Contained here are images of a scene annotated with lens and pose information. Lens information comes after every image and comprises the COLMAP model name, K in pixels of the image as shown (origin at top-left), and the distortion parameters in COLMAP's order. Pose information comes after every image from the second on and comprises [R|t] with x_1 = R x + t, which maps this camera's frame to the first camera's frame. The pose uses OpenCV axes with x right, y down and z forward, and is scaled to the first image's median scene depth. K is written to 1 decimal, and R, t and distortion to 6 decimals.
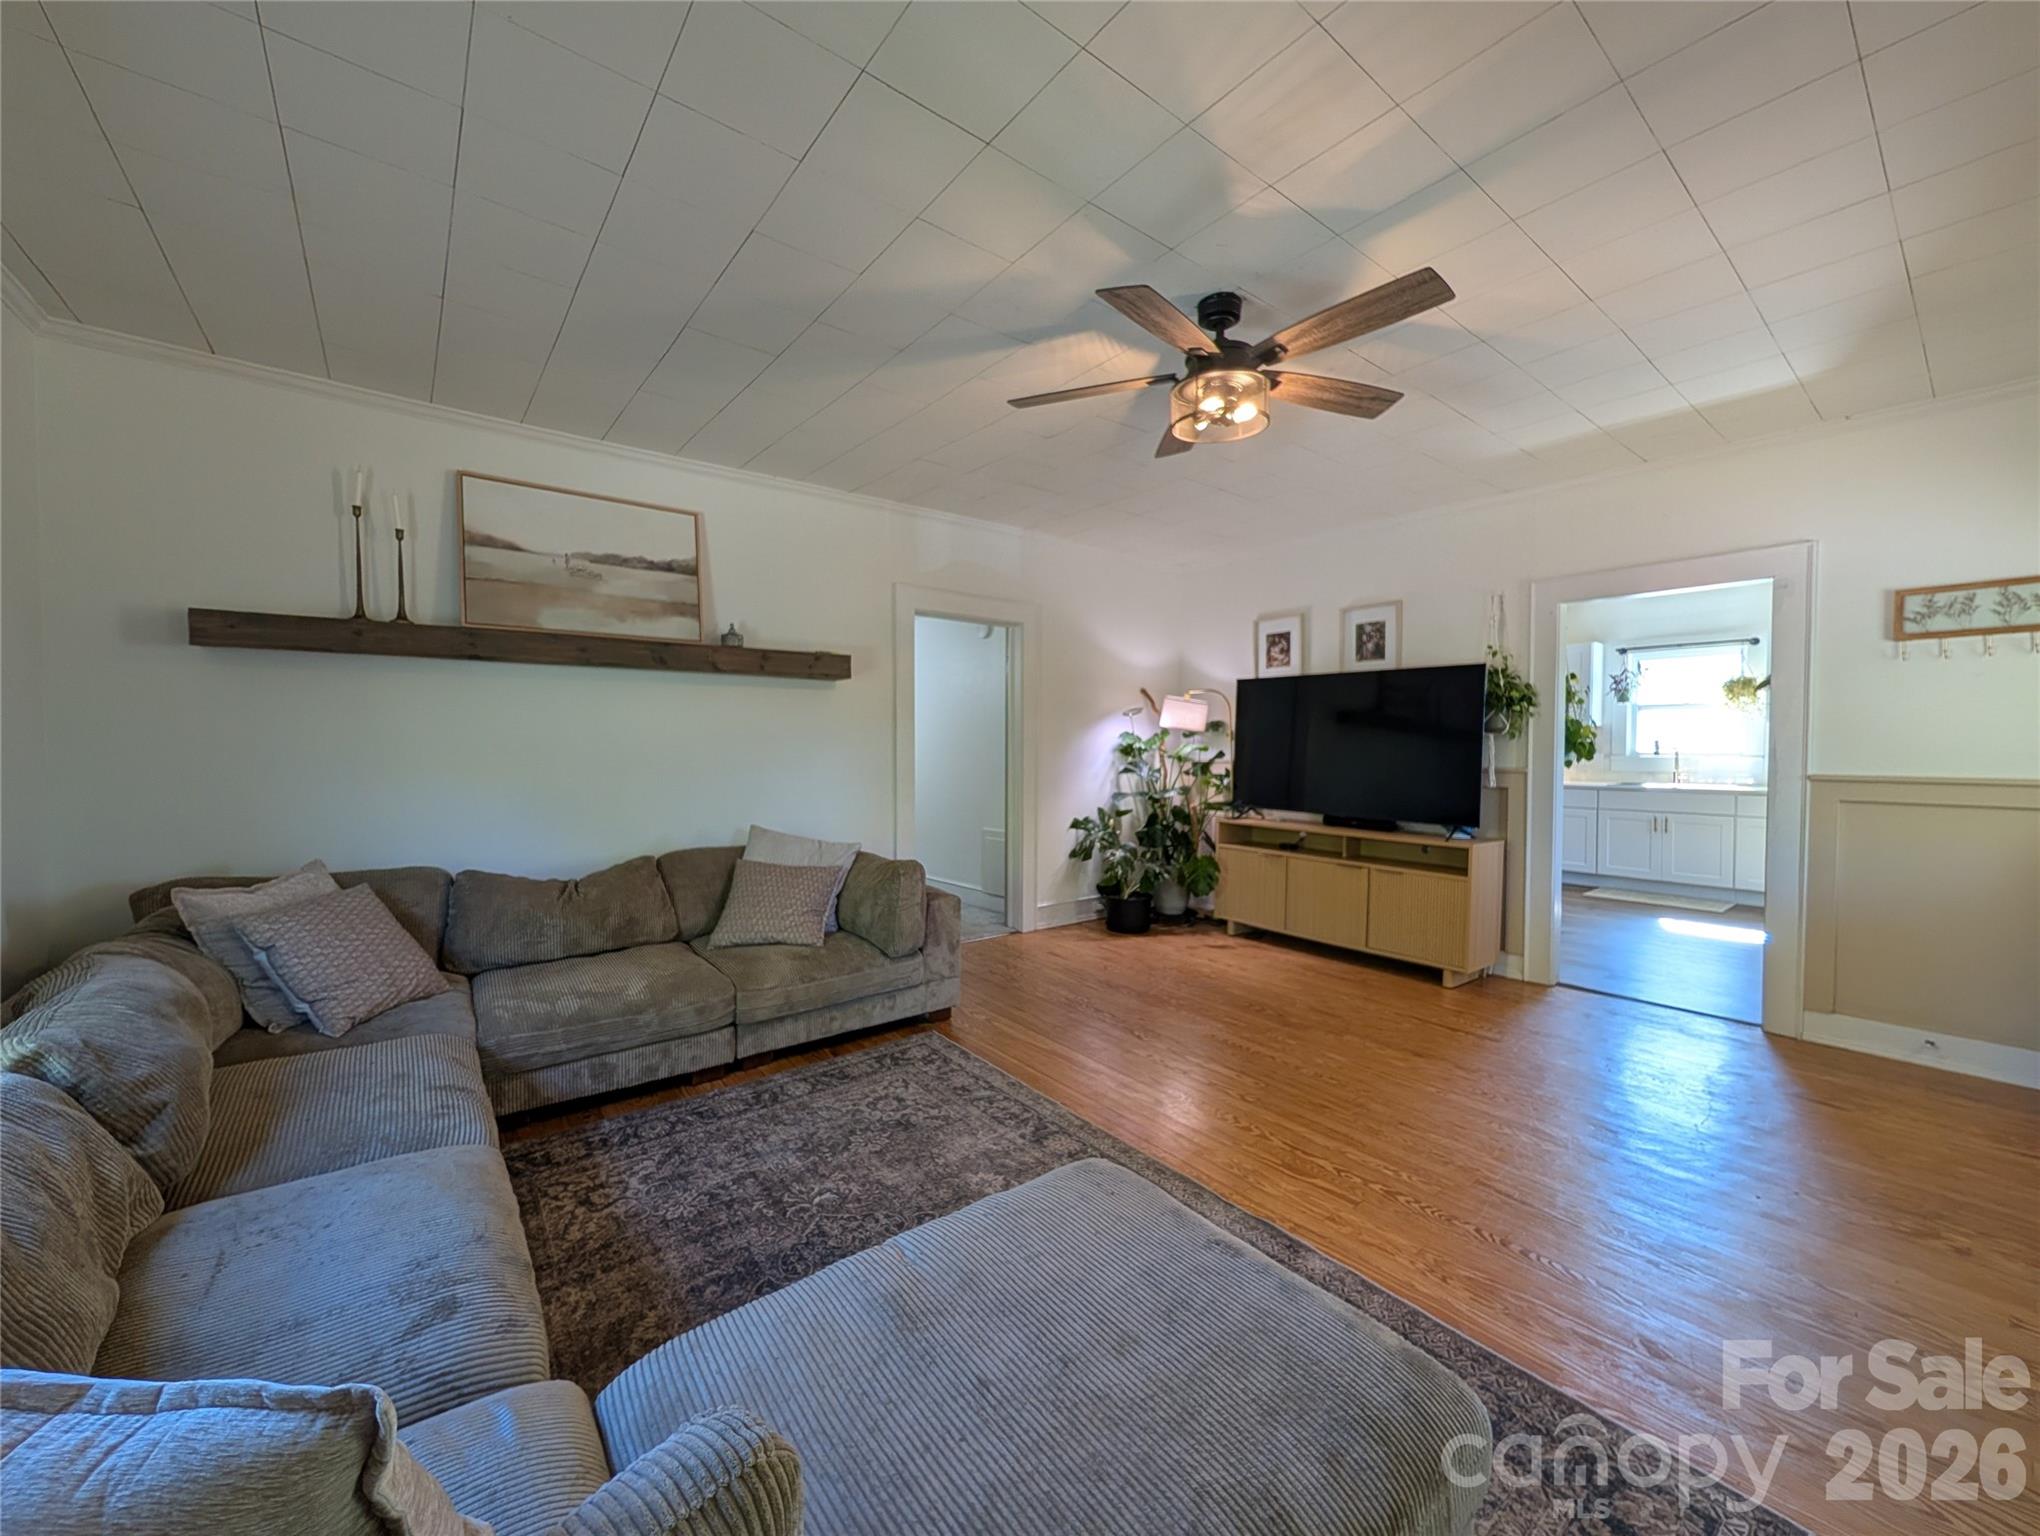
lens RADIAL K [[786.5, 0, 1021.1], [0, 786.5, 762.2], [0, 0, 1]] dist [-0.000745, 0.000535]
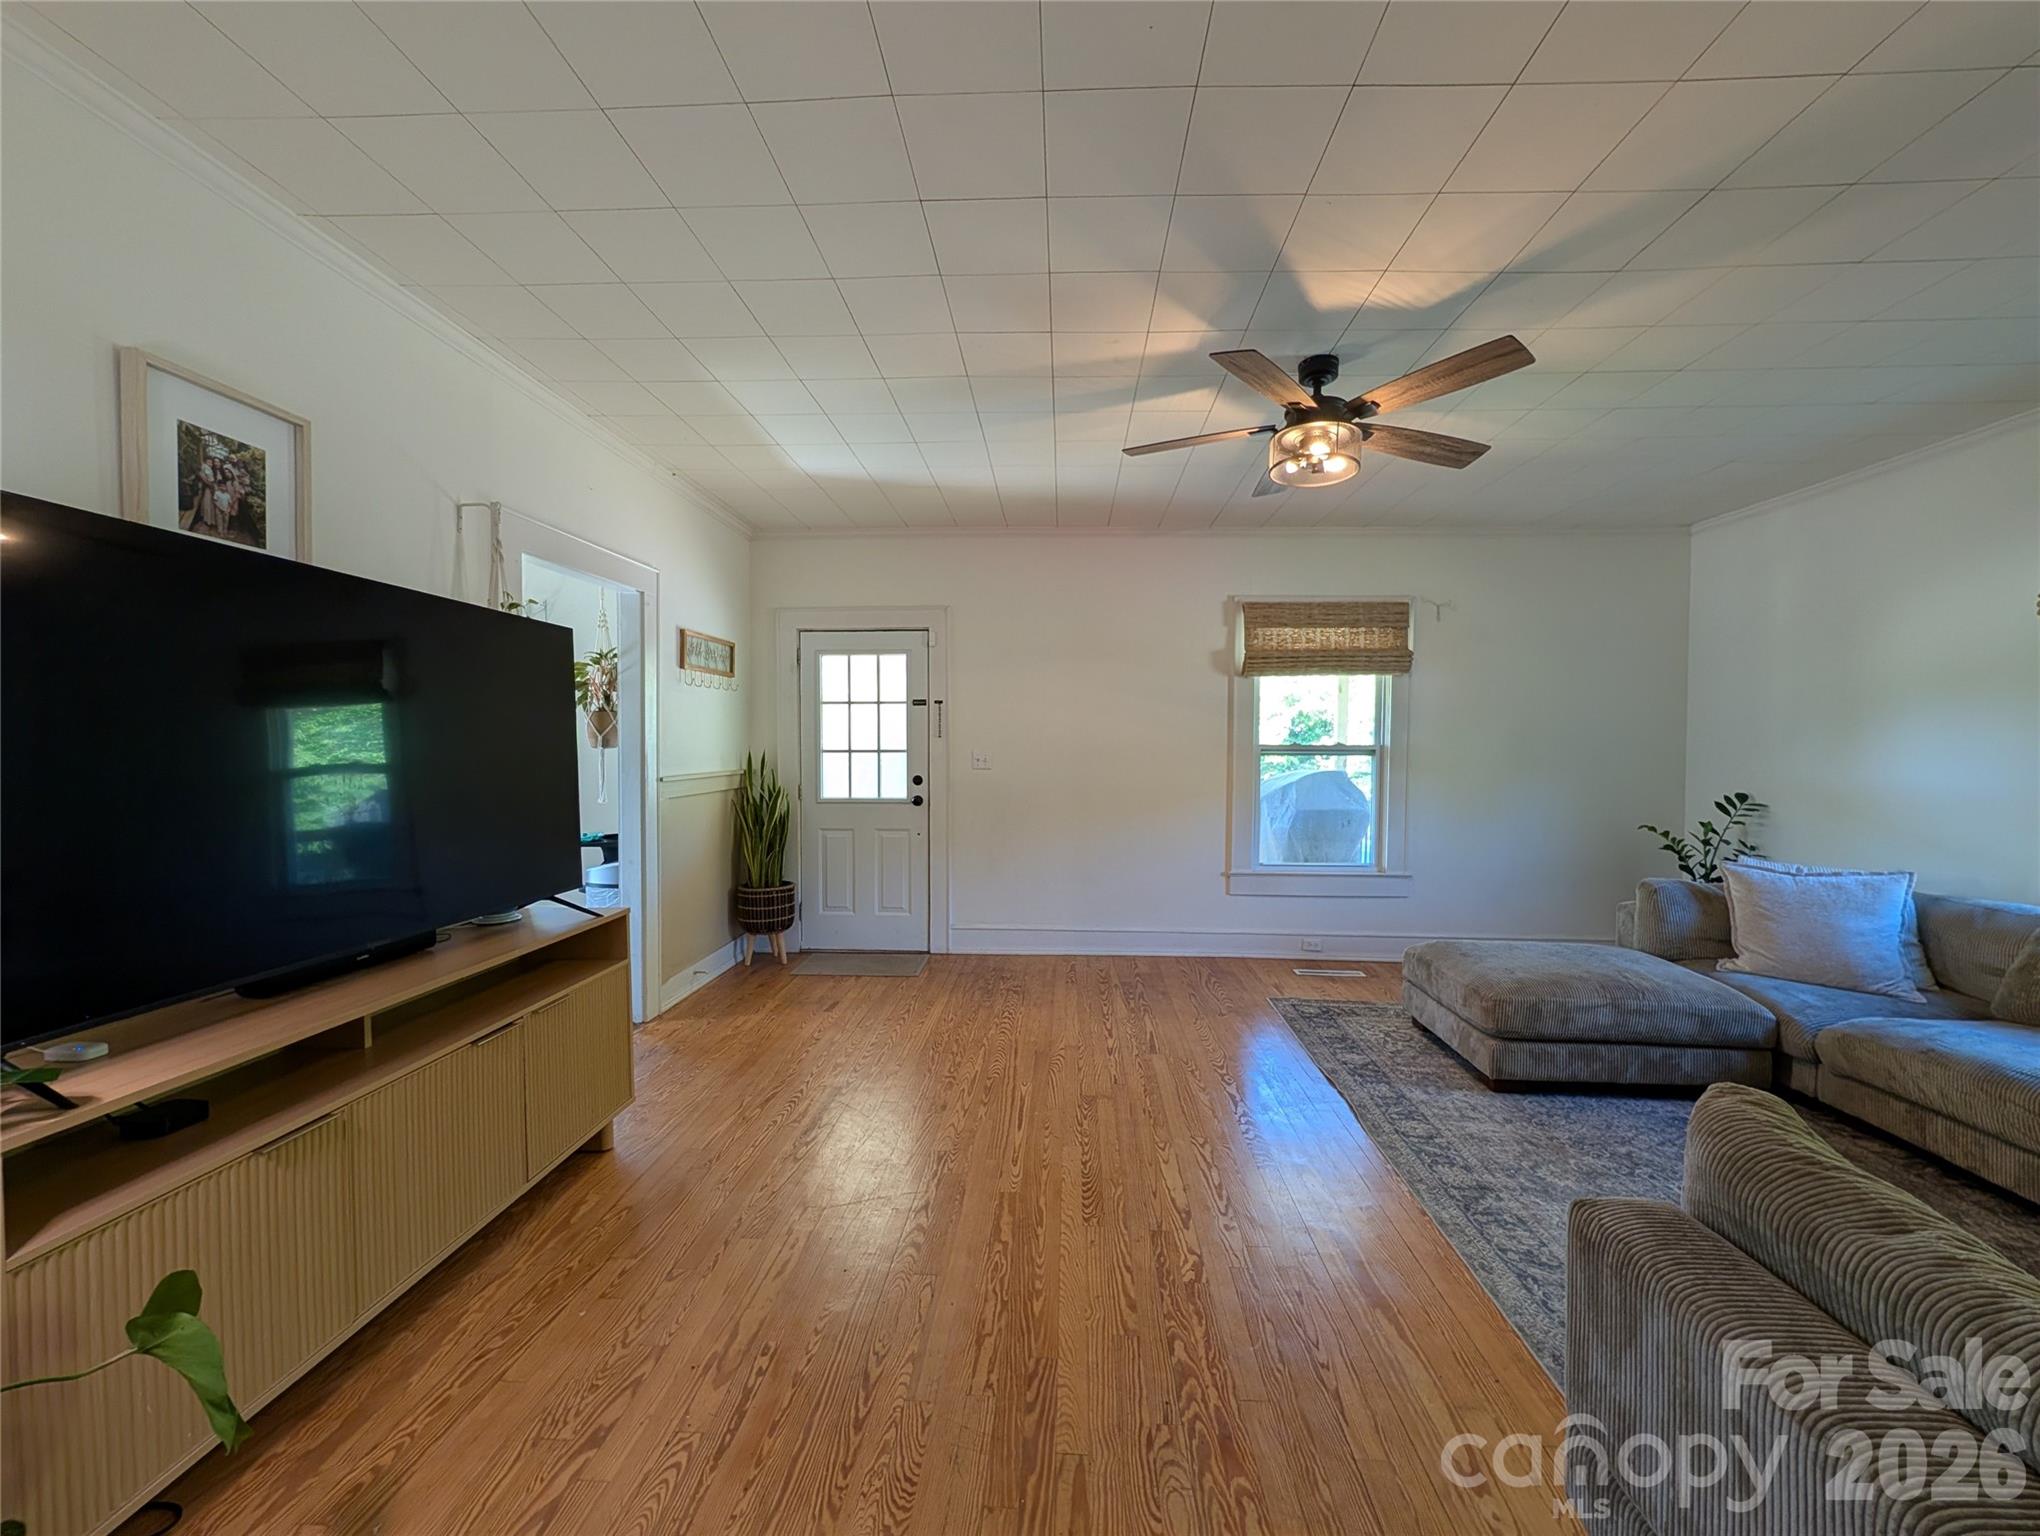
lens RADIAL K [[786.5, 0, 1021.1], [0, 786.5, 762.2], [0, 0, 1]] dist [-0.000745, 0.000535]
pose [[-0.747179, -0.021560, 0.664273, -0.140870], [0.014508, 0.998707, 0.048732, -0.056288], [-0.664464, 0.046049, -0.745900, 1.619250]]
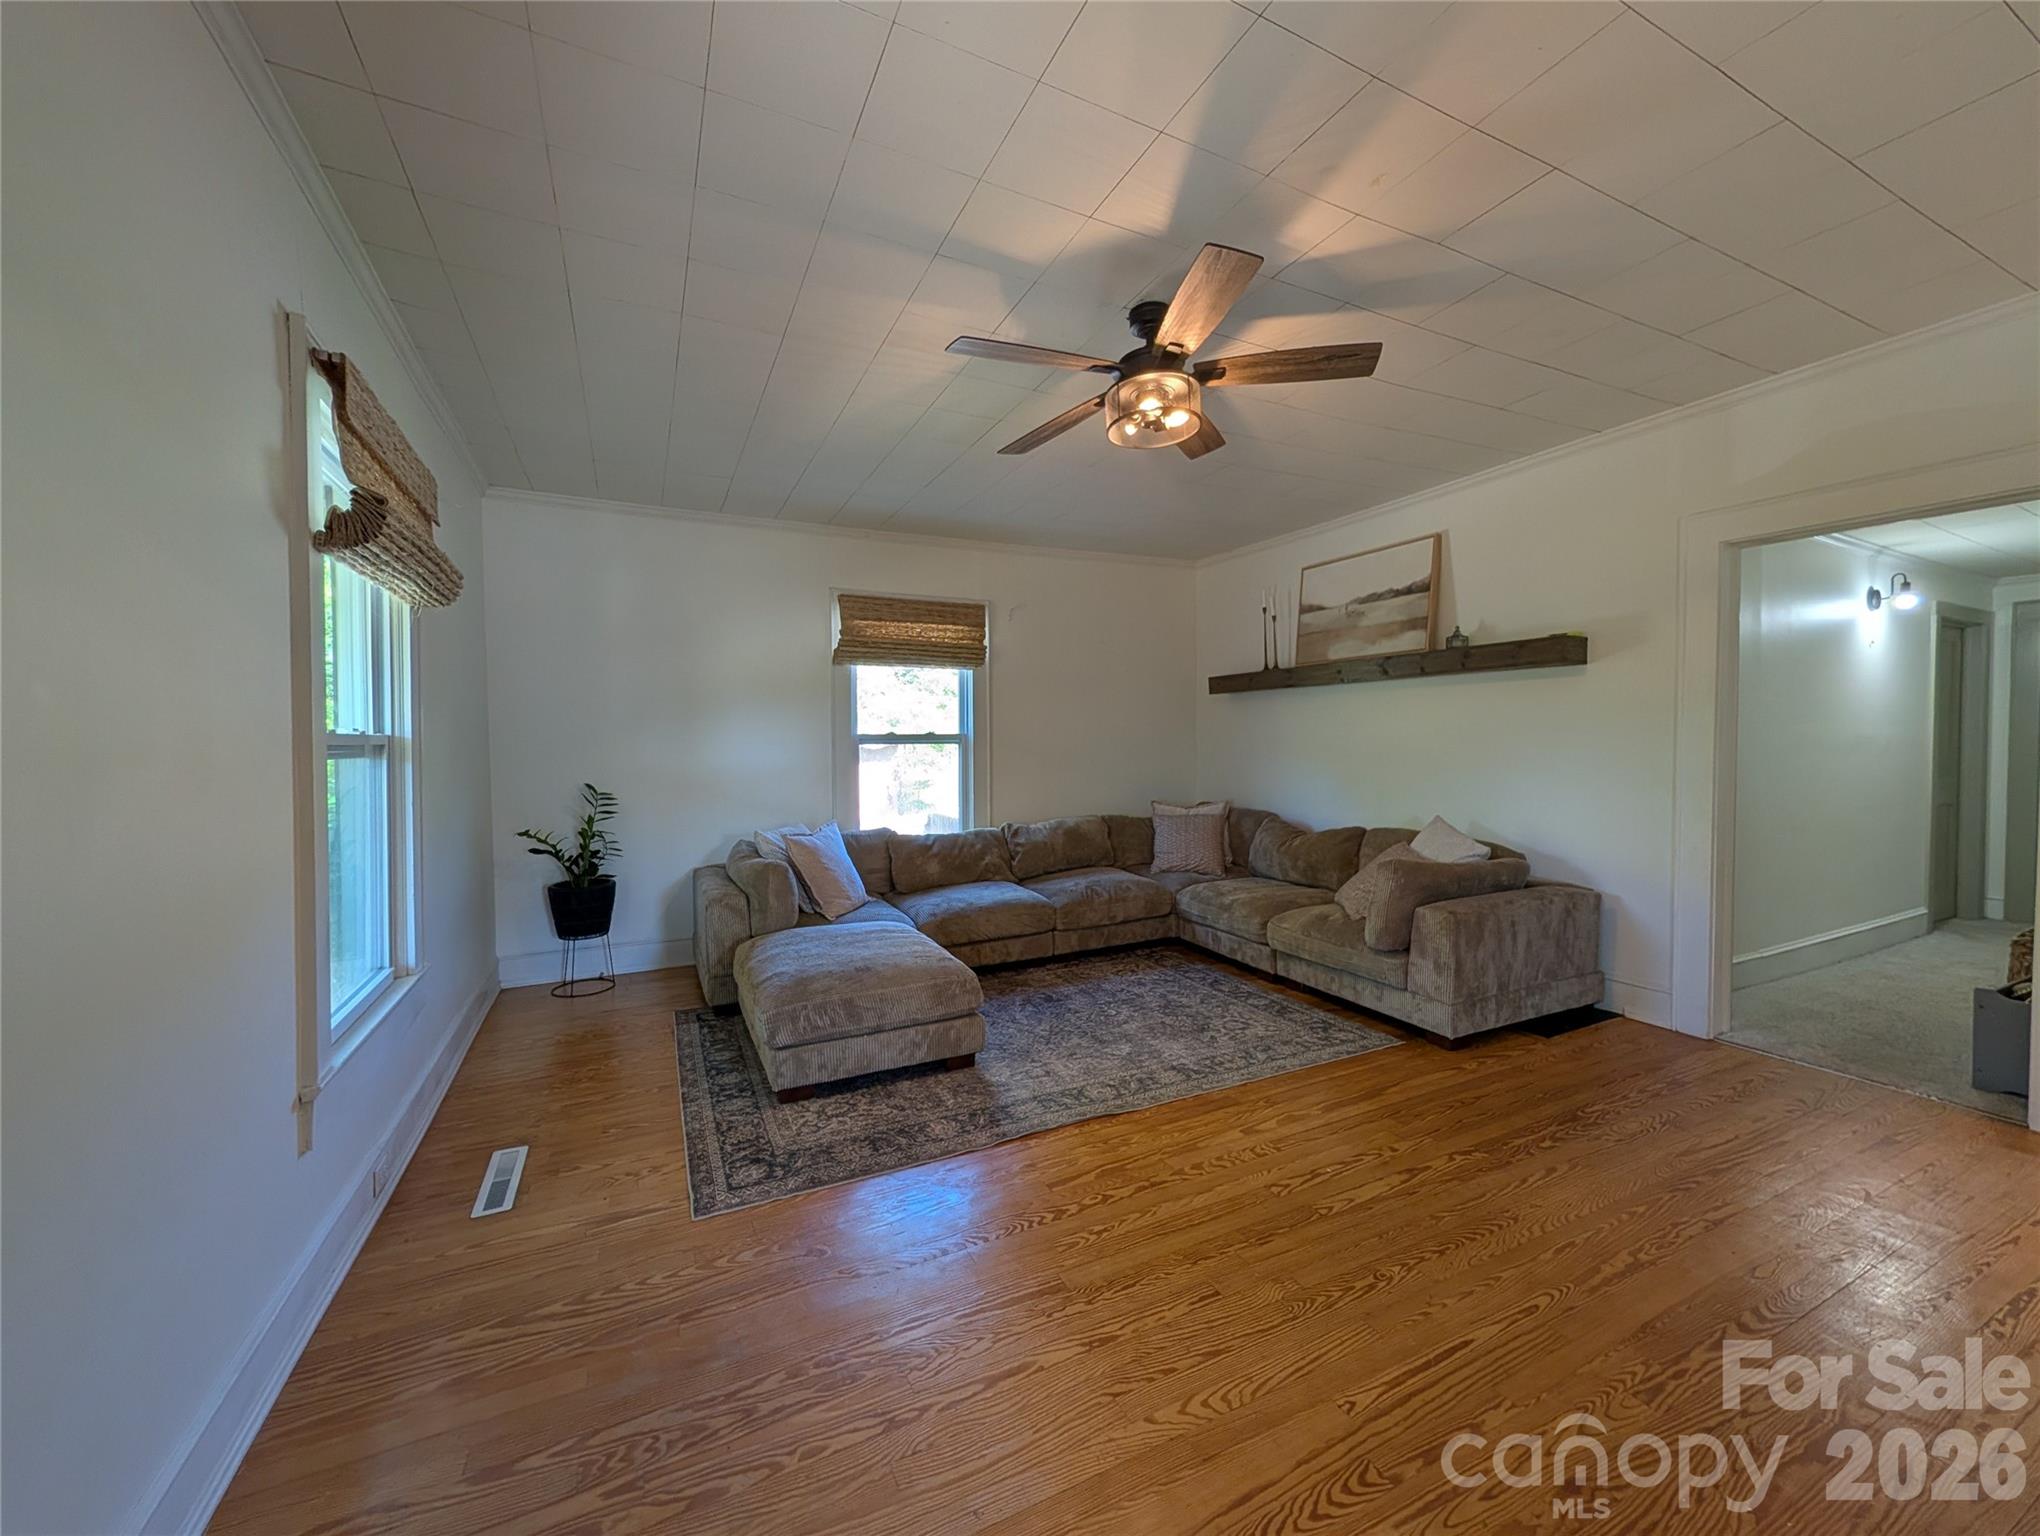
lens RADIAL K [[786.5, 0, 1021.1], [0, 786.5, 762.2], [0, 0, 1]] dist [-0.000745, 0.000535]
pose [[-0.214935, 0.026866, -0.976259, 0.987842], [-0.022601, 0.999217, 0.032474, -0.017324], [0.976367, 0.029044, -0.214160, 0.811261]]
